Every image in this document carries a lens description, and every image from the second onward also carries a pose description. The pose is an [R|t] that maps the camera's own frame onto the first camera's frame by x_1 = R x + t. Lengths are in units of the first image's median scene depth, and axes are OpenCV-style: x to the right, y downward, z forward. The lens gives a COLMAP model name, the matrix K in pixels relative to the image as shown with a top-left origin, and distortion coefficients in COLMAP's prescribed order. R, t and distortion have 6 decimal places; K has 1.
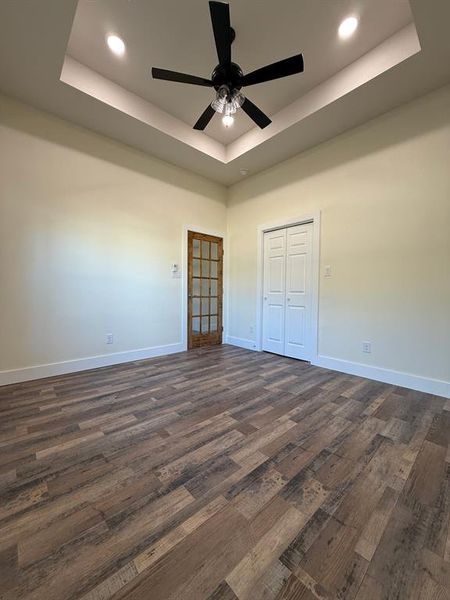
lens RADIAL K [[238.0, 0, 225.0], [0, 238.0, 300.0], [0, 0, 1]] dist [-0.002593, -0.000002]
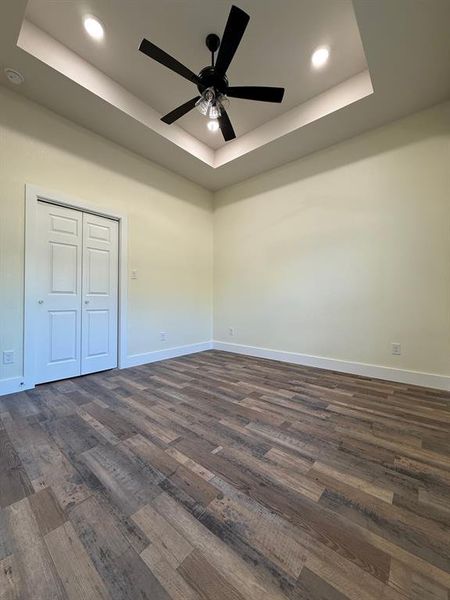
lens RADIAL K [[238.0, 0, 225.0], [0, 238.0, 300.0], [0, 0, 1]] dist [-0.002593, -0.000002]
pose [[-0.128714, -0.010172, 0.991630, -1.014708], [0.027692, 0.999521, 0.013848, -0.014728], [-0.991295, 0.029243, -0.128370, 1.106766]]
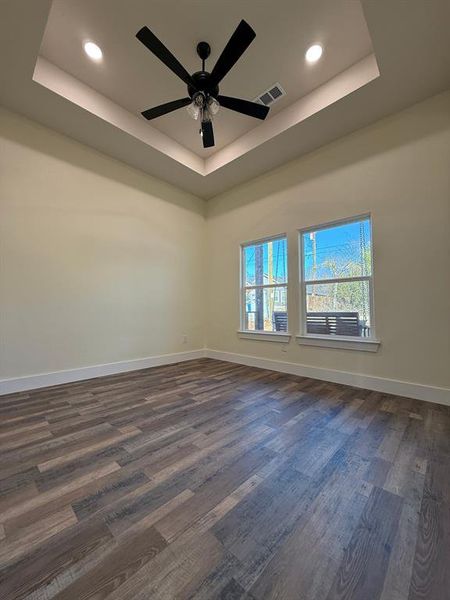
lens RADIAL K [[238.0, 0, 225.0], [0, 238.0, 300.0], [0, 0, 1]] dist [-0.002593, -0.000002]
pose [[-0.996857, -0.018584, -0.077006, -0.019624], [-0.017166, 0.999672, -0.019032, 0.003609], [0.077334, -0.017651, -0.996849, 2.020178]]
